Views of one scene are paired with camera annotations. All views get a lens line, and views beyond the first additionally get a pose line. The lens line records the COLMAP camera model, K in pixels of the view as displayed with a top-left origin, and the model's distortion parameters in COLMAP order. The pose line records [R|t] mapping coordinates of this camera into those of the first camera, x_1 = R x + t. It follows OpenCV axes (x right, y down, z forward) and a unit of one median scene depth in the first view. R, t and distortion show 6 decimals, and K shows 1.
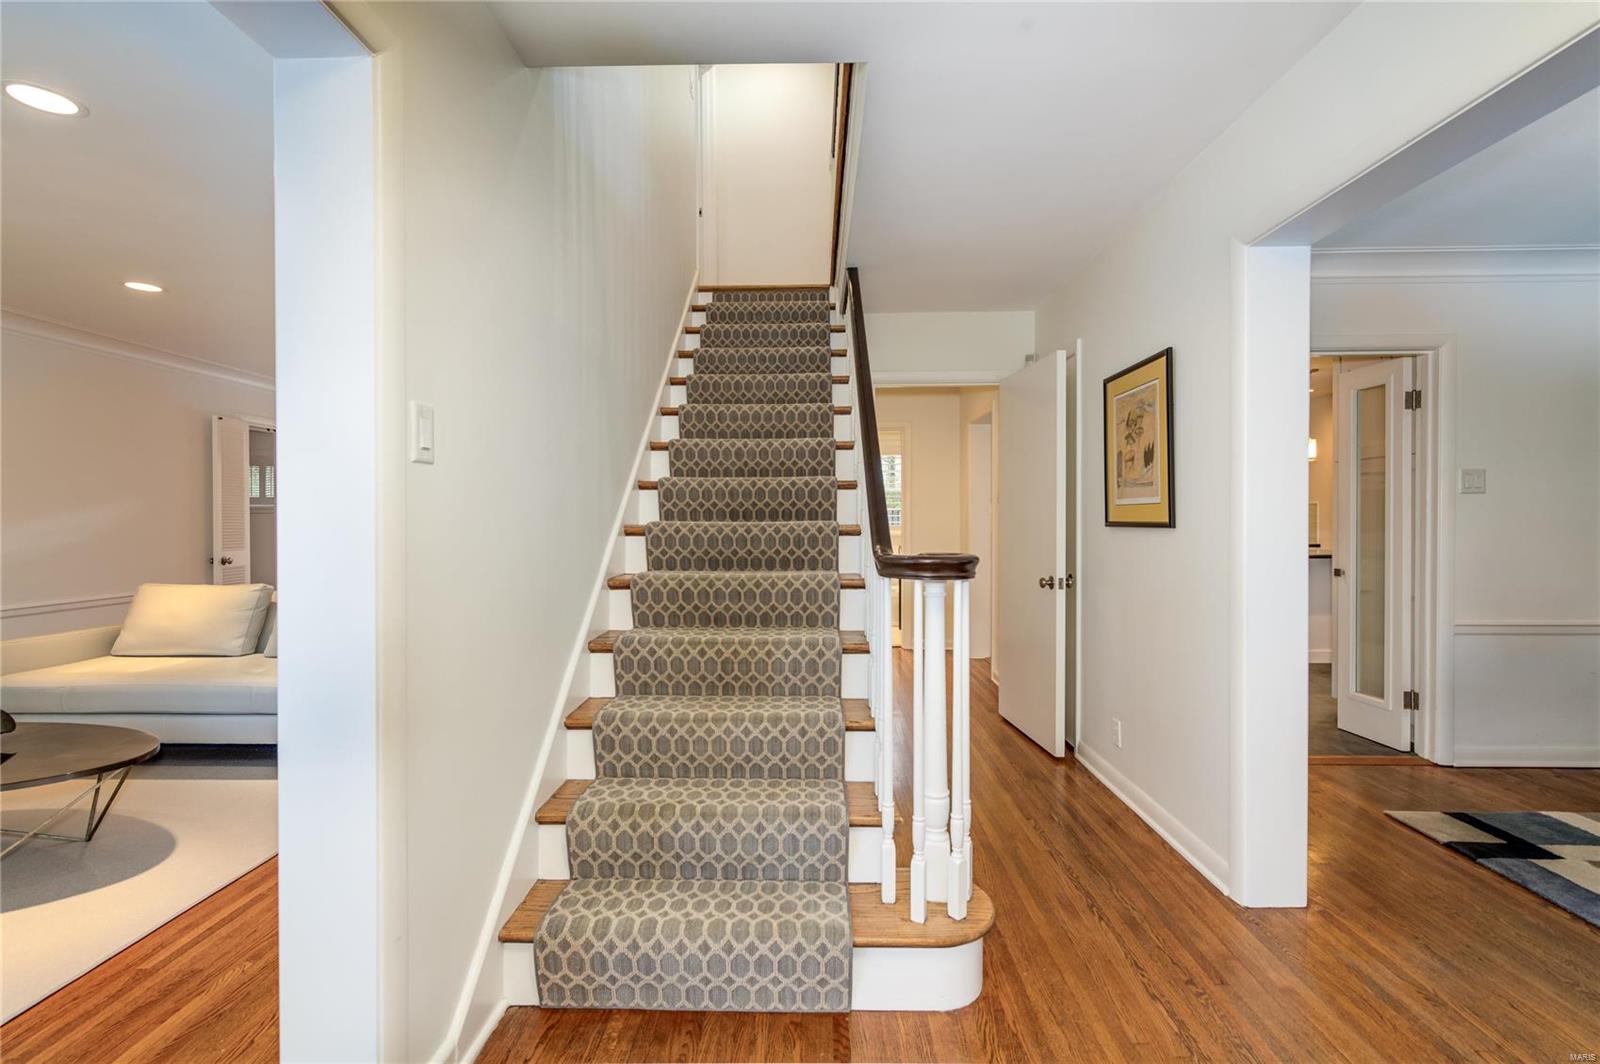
lens RADIAL K [[716.7, 0, 790.4], [0, 716.7, 525.3], [0, 0, 1]] dist [-0.002451, -0.000393]
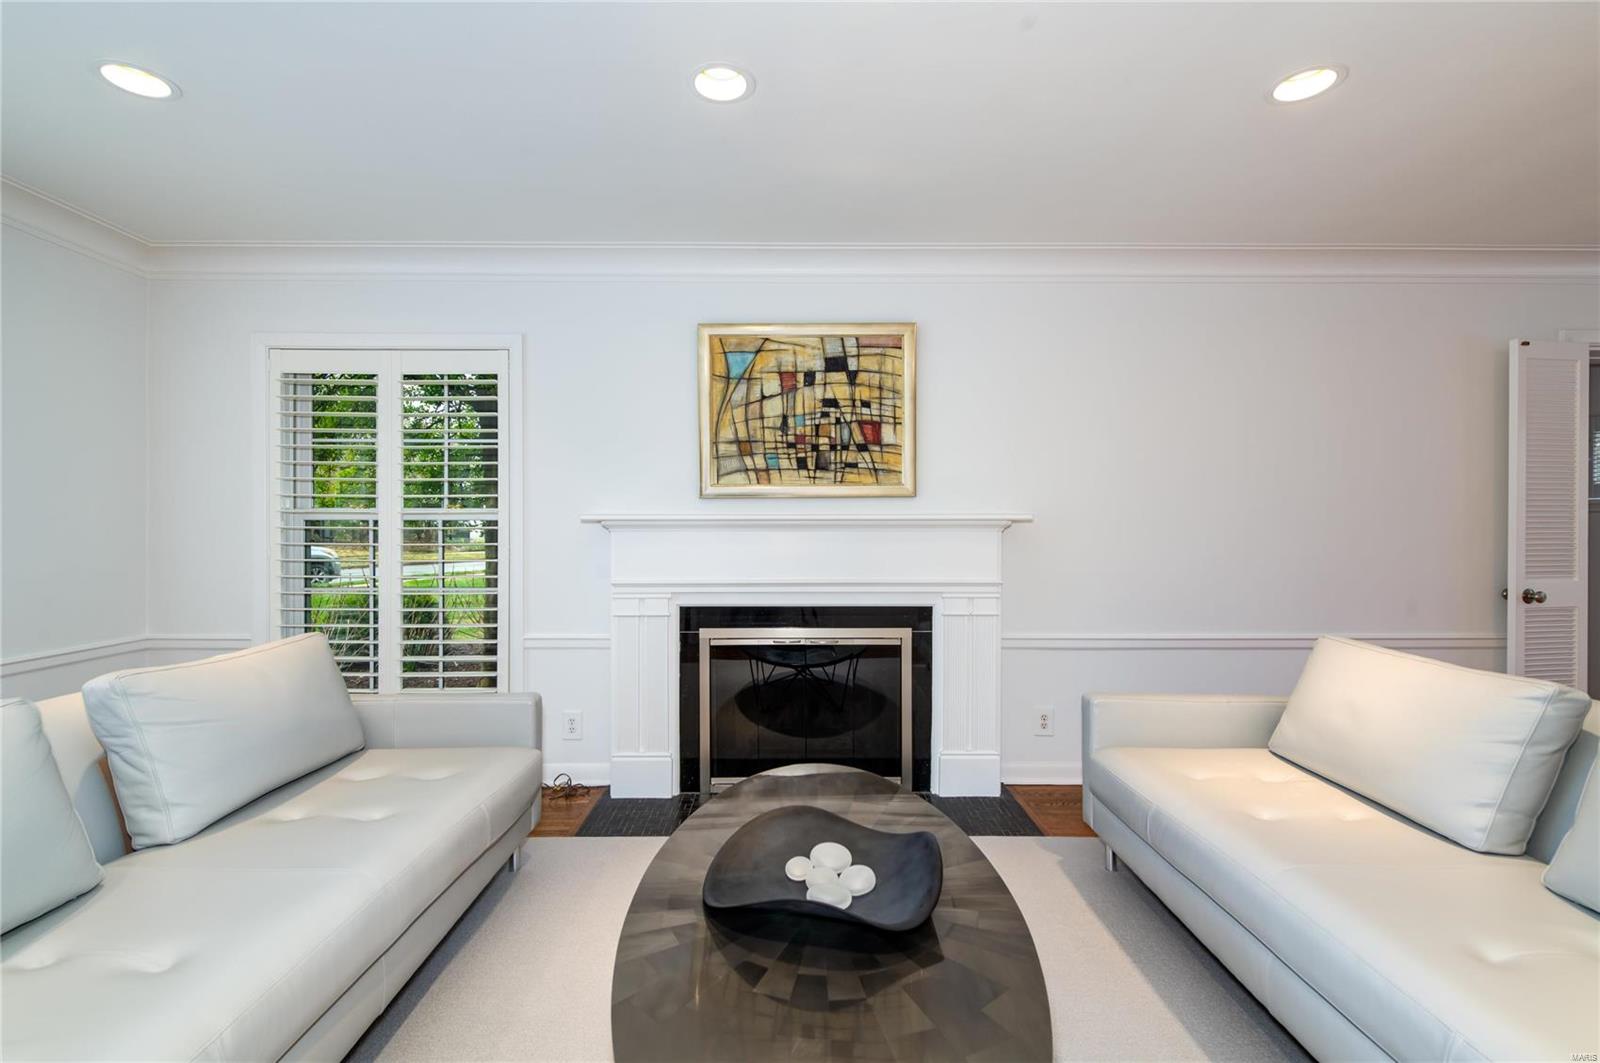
lens RADIAL K [[716.7, 0, 790.4], [0, 716.7, 524.8], [0, 0, 1]] dist [-0.002451, -0.000393]
pose [[0.040801, 0.005782, -0.999151, -0.362938], [-0.010194, 0.999934, 0.005370, -0.005301], [0.999115, 0.009967, 0.040857, 0.565633]]
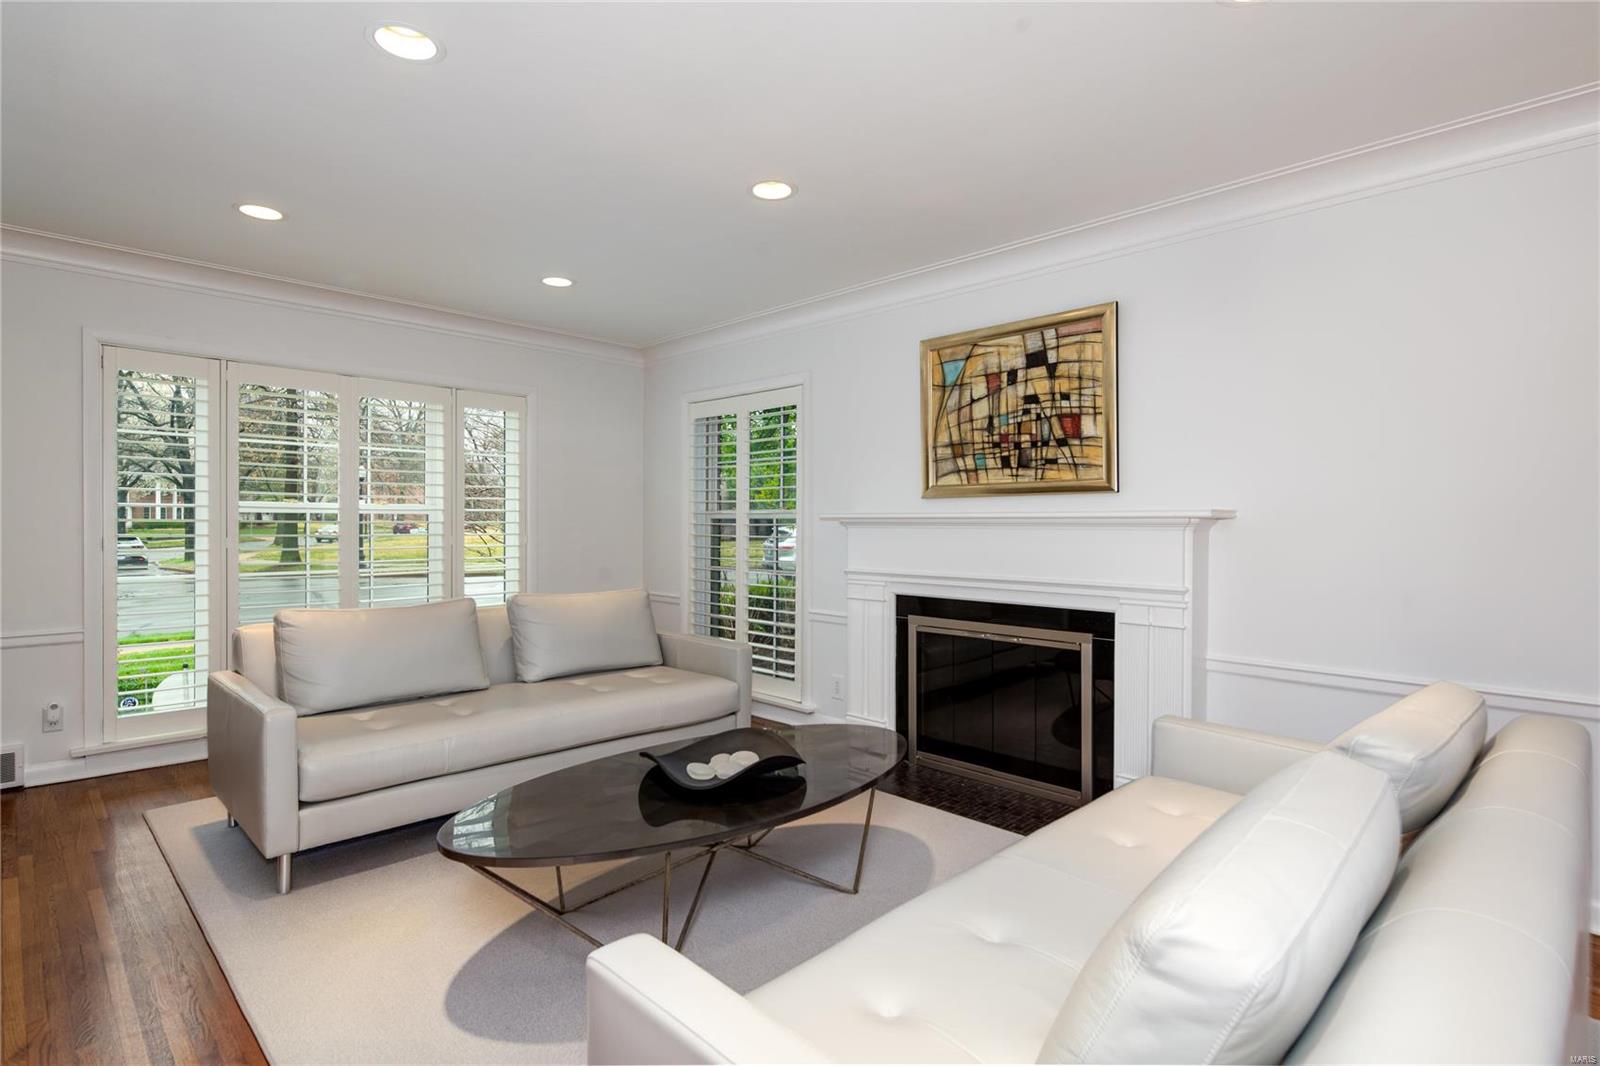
lens RADIAL K [[775.0, 0, 797.9], [0, 775.0, 525.9], [0, 0, 1]] dist [0.002617, -0.000855]
pose [[-0.674561, 0.004757, -0.738204, -0.357090], [-0.008294, 0.999867, 0.014022, -0.008060], [0.738173, 0.015581, -0.674432, 1.048813]]
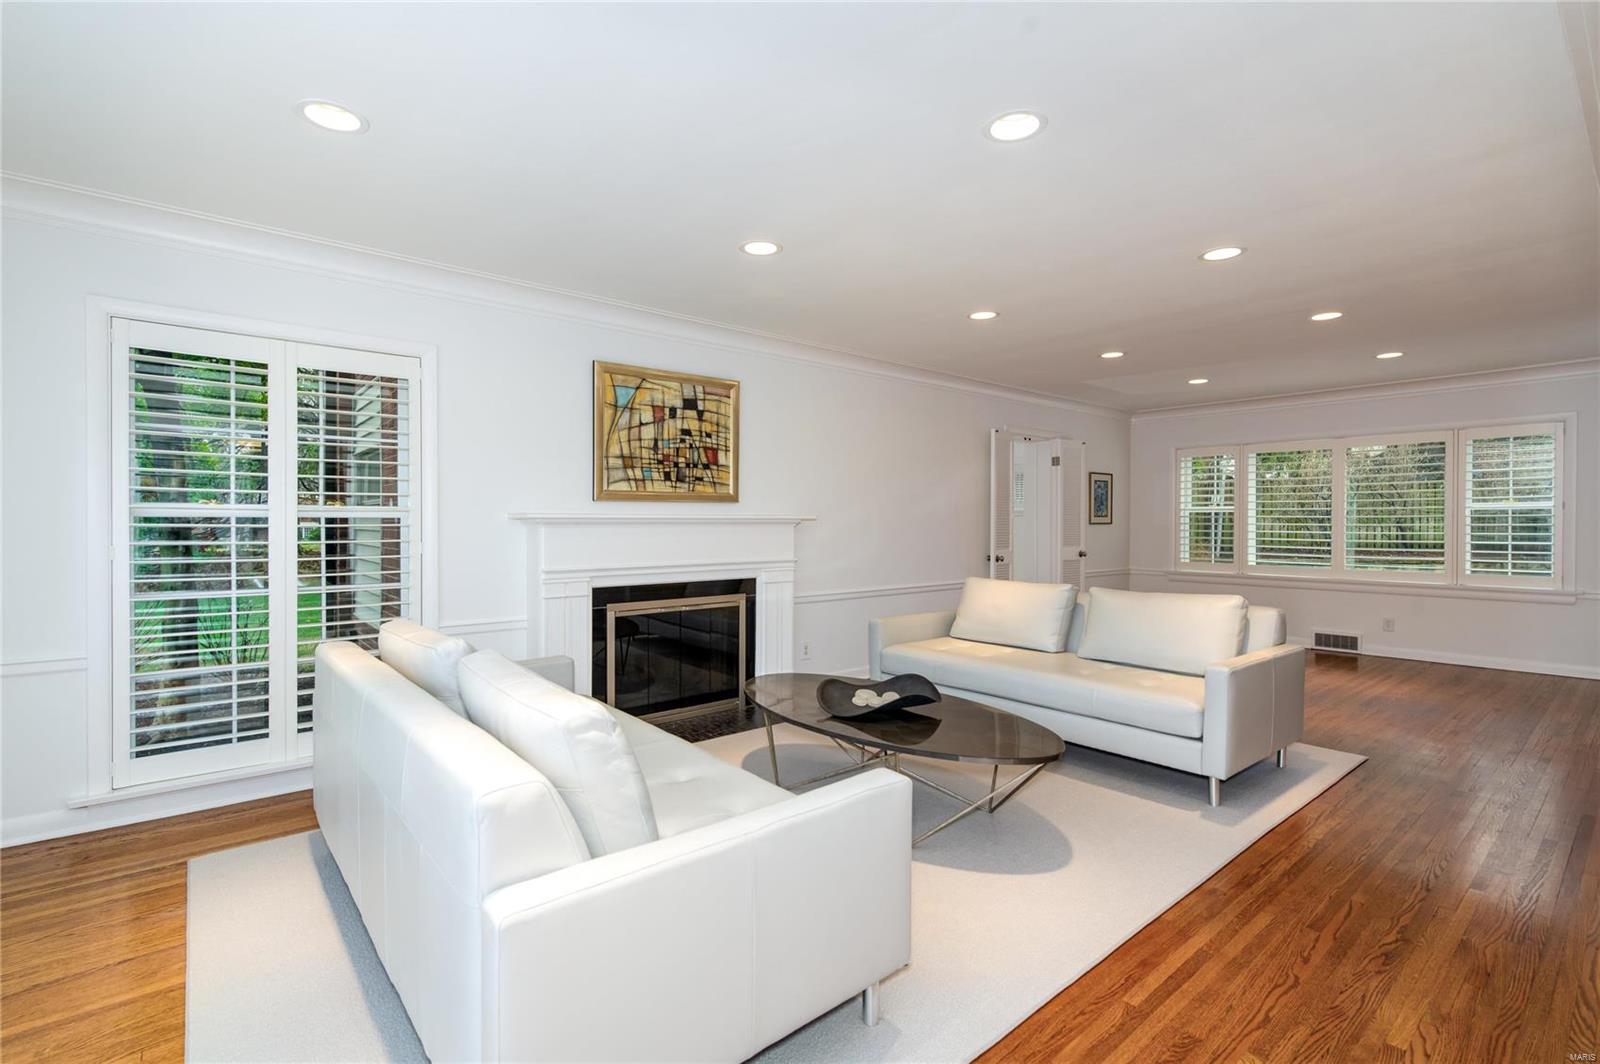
lens RADIAL K [[716.7, 0, 790.4], [0, 716.7, 525.3], [0, 0, 1]] dist [-0.002451, -0.000393]
pose [[0.662056, 0.008319, -0.749408, -0.238455], [-0.011336, 0.999935, 0.001085, 0.000365], [0.749368, 0.007777, 0.662108, 0.021178]]
